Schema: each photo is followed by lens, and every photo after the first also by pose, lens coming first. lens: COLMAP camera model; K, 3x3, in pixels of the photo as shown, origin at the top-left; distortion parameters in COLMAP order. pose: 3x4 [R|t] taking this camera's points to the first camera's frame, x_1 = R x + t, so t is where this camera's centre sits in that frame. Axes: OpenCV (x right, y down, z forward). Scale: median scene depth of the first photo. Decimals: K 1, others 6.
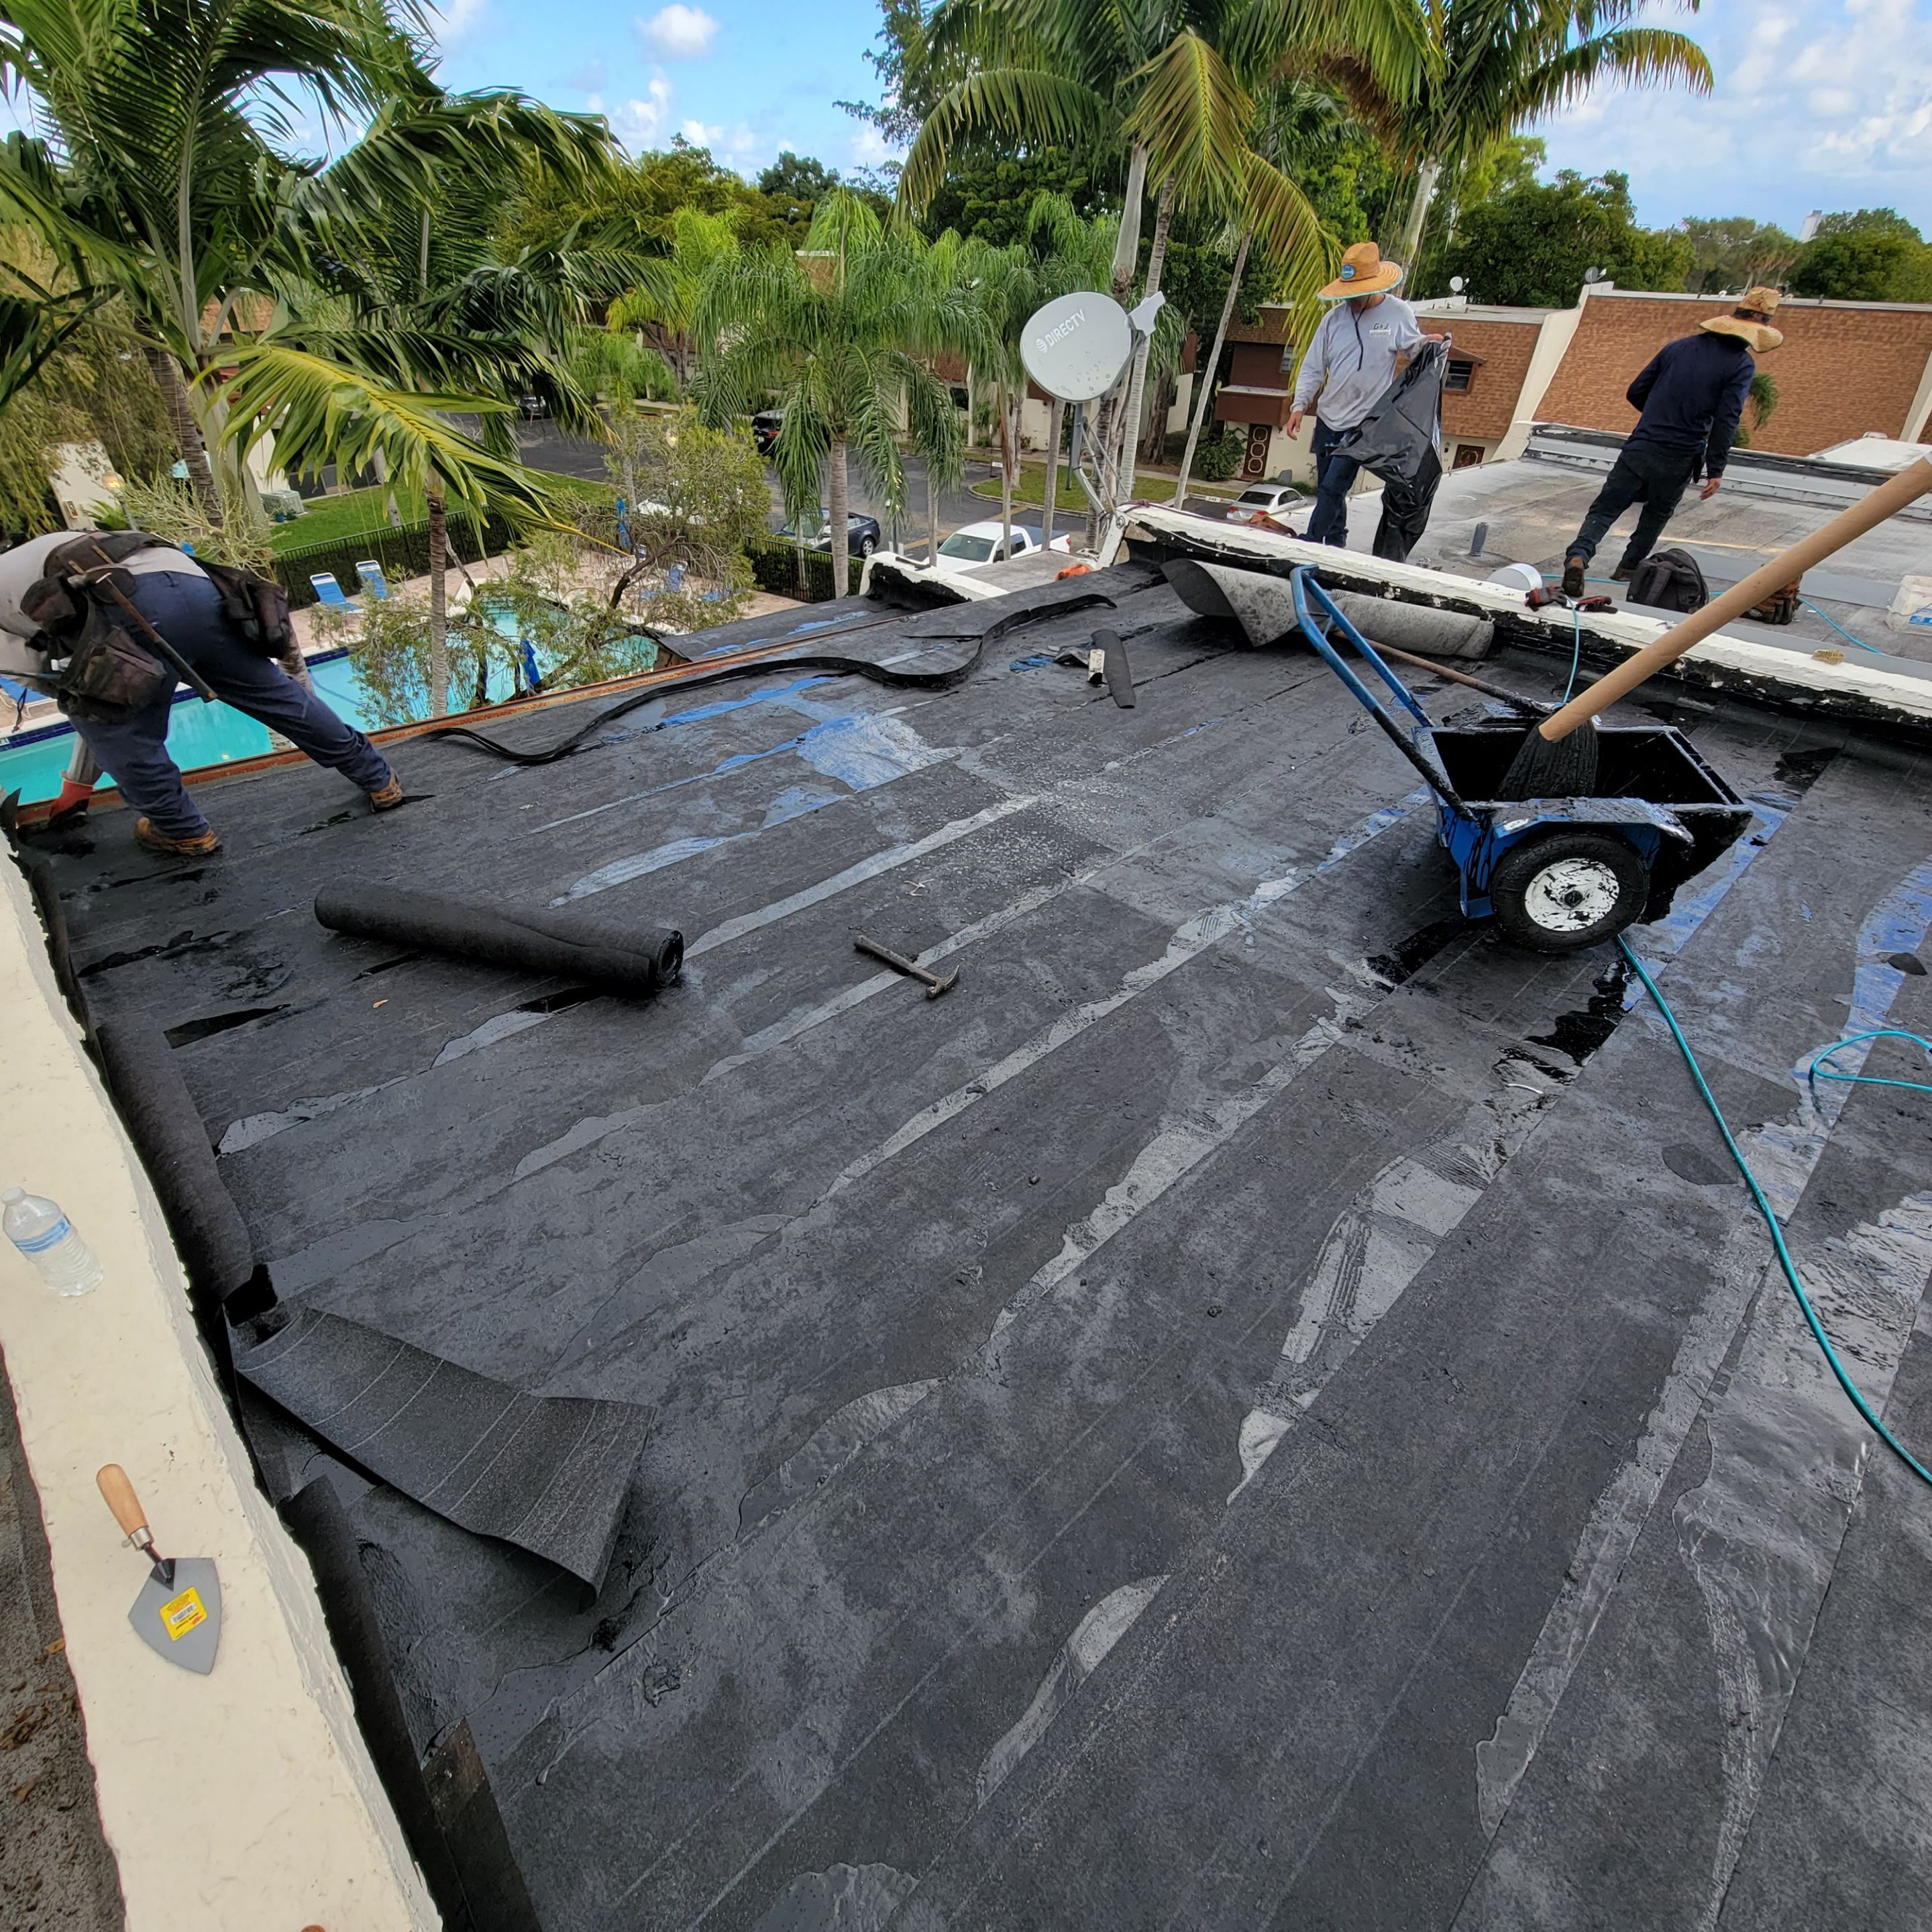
lens RADIAL K [[1055.2, 0, 952.7], [0, 1055.2, 953.9], [0, 0, 1]] dist [-0.004755, 0.000704]
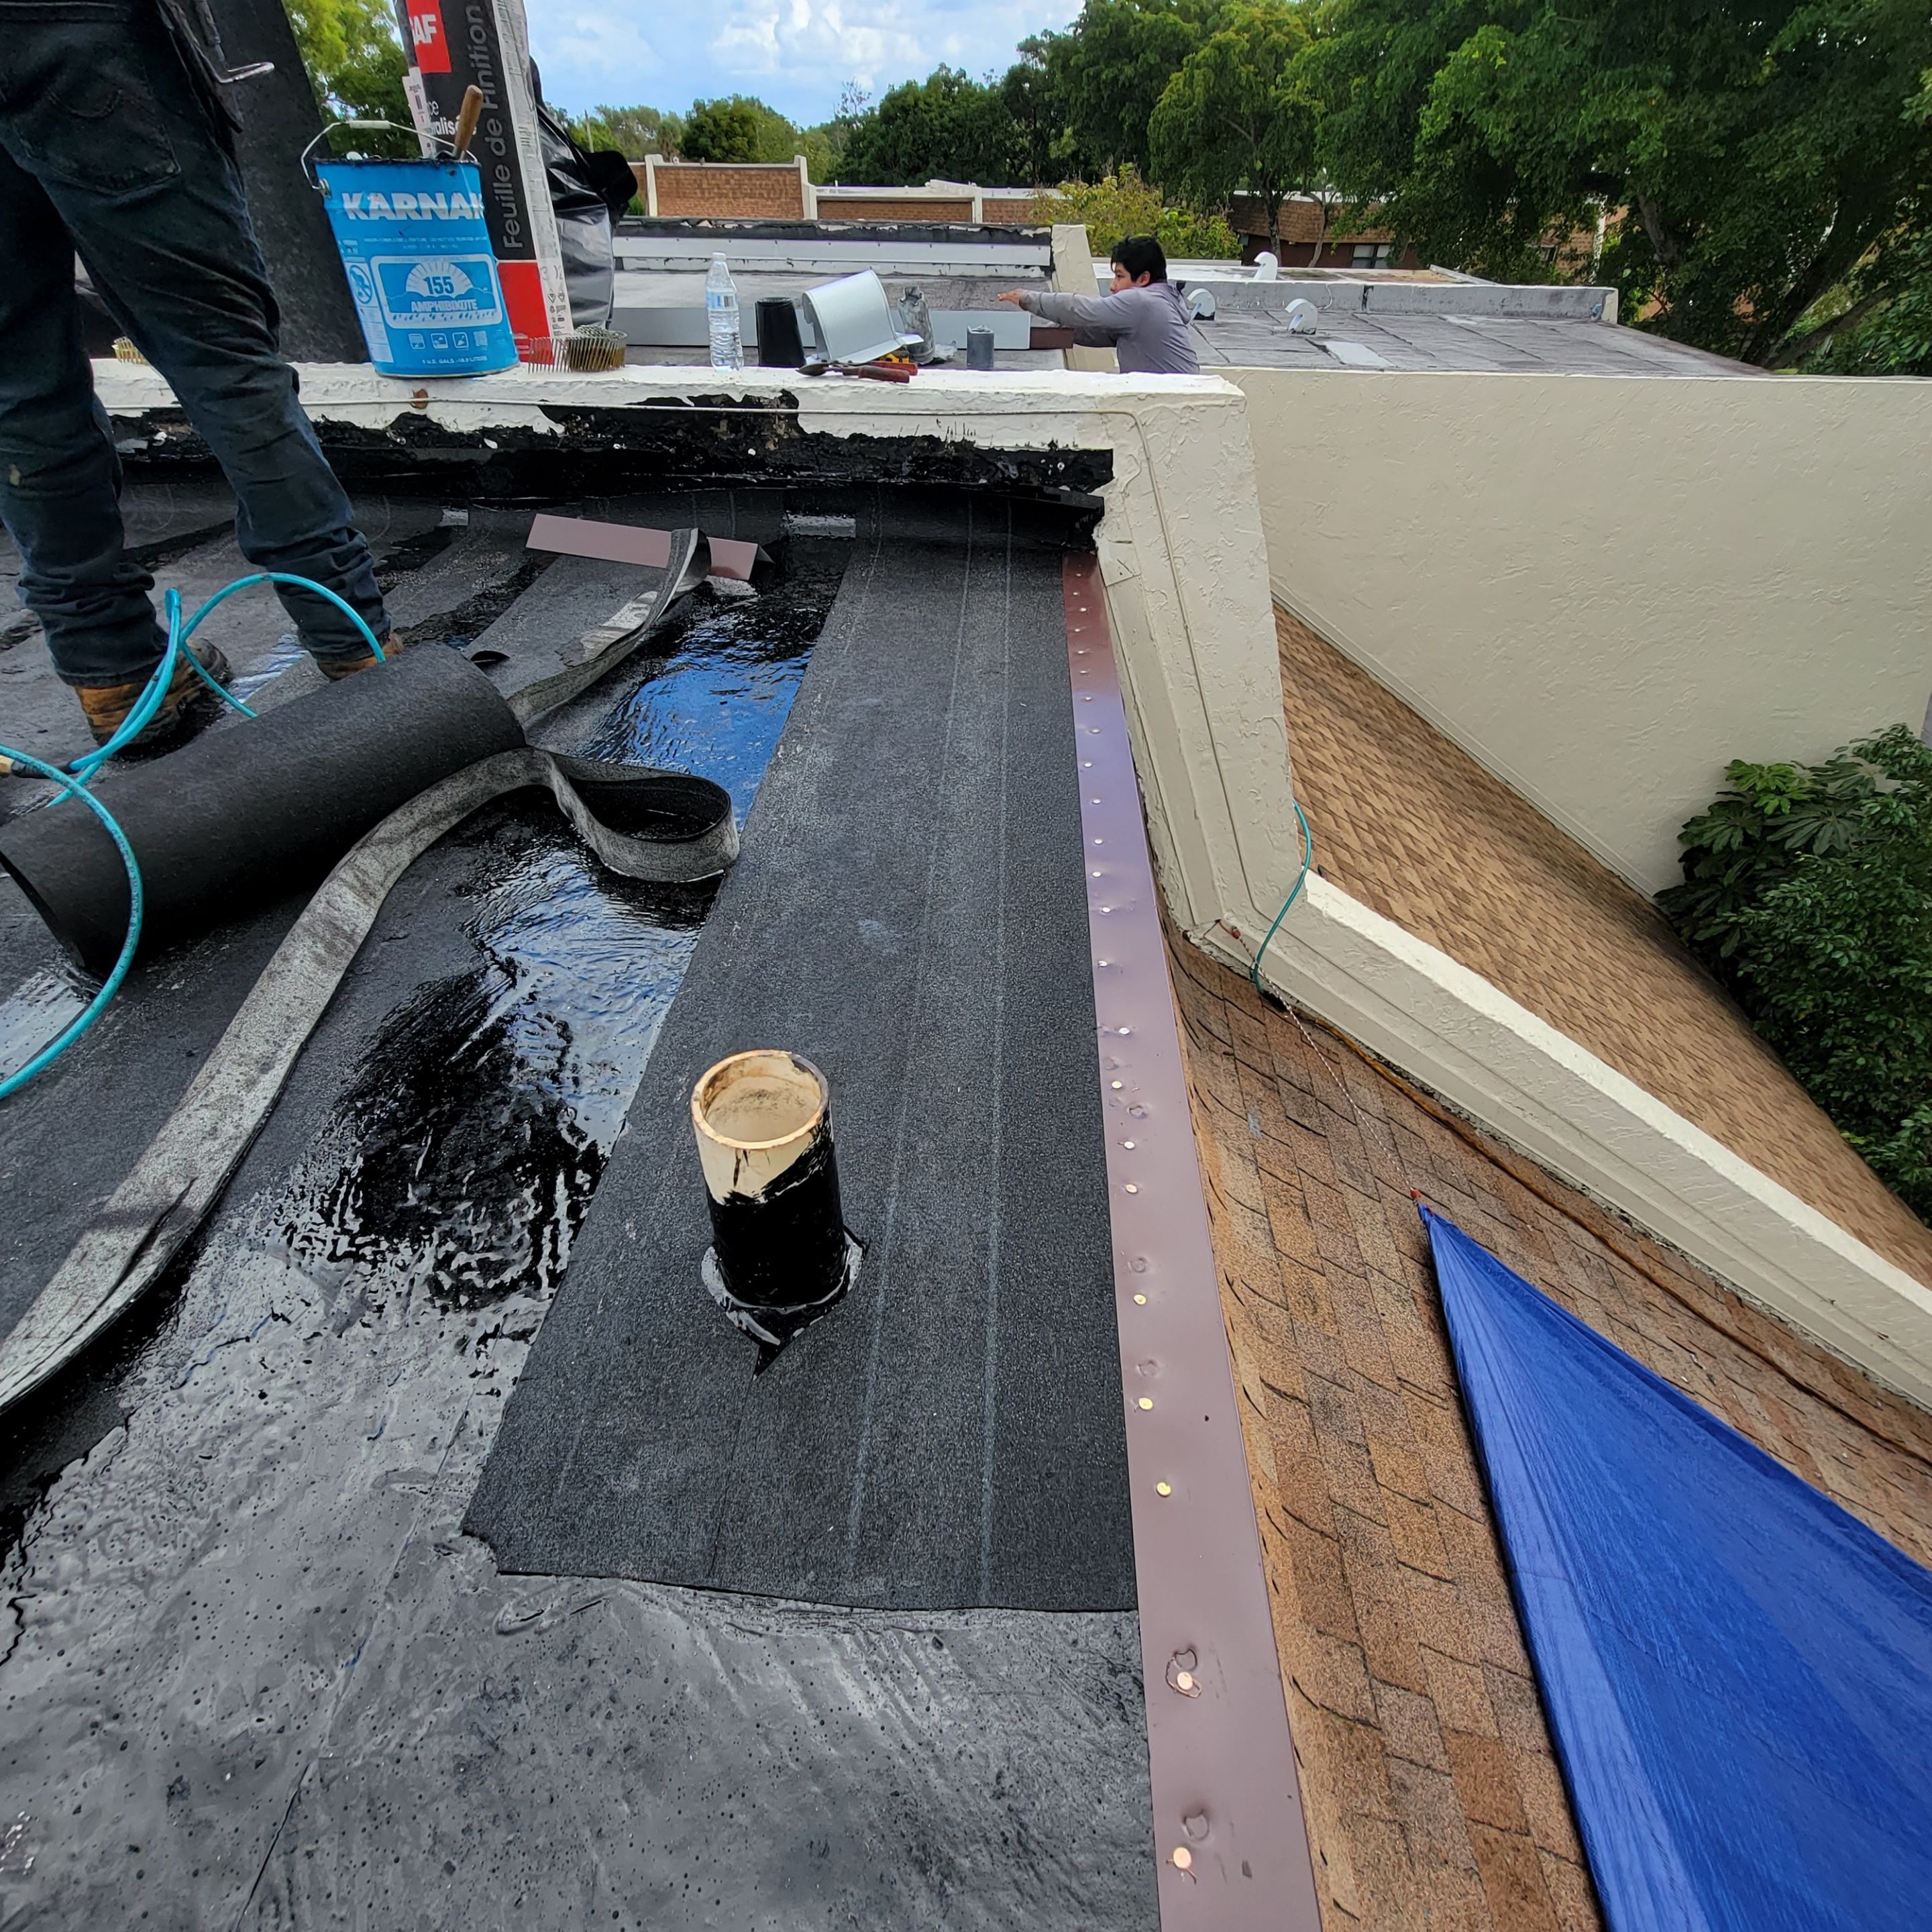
lens RADIAL K [[1055.2, 0, 954.8], [0, 1055.2, 956.9], [0, 0, 1]] dist [-0.004755, 0.000704]
pose [[0.722388, -0.430724, 0.540955, 0.960124], [0.397190, 0.898840, 0.185278, 0.063570], [-0.566036, 0.081019, 0.820390, 0.503396]]
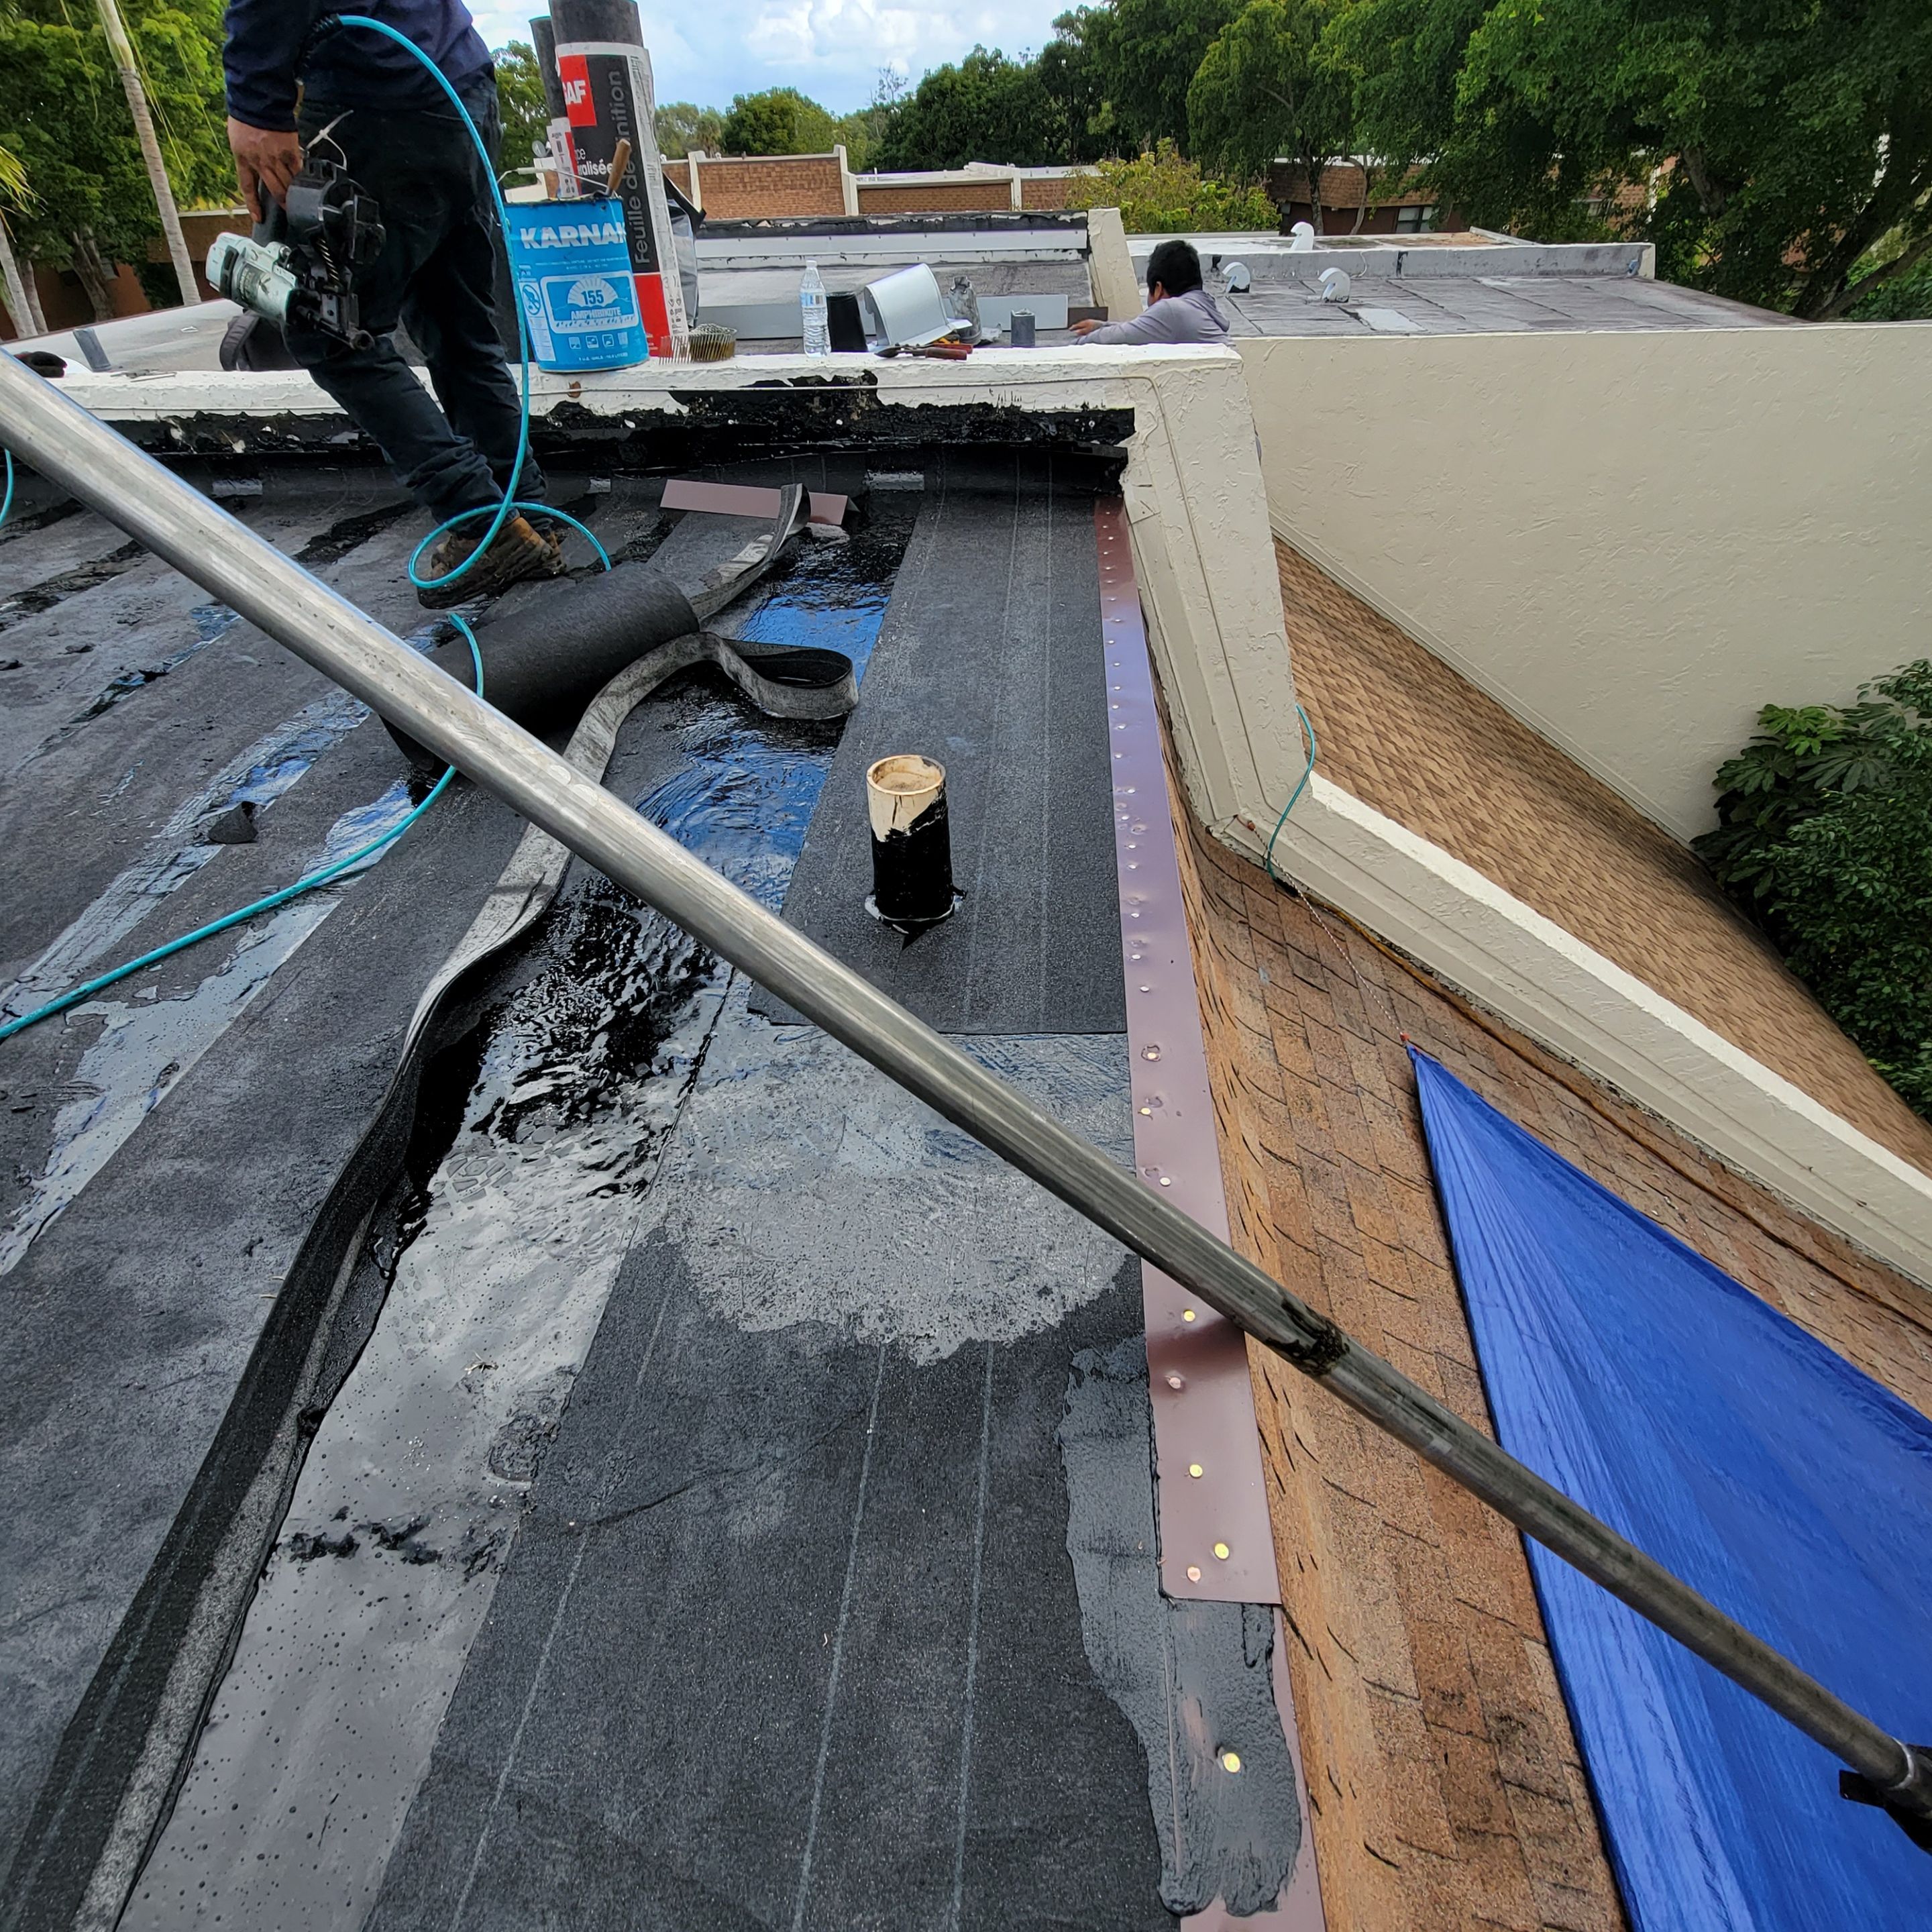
lens RADIAL K [[1055.2, 0, 956.2], [0, 1055.2, 957.9], [0, 0, 1]] dist [-0.004755, 0.000704]
pose [[0.739536, -0.448453, 0.501973, 0.834281], [0.419242, 0.890307, 0.177733, 0.112279], [-0.526615, 0.079008, 0.846424, 0.388128]]
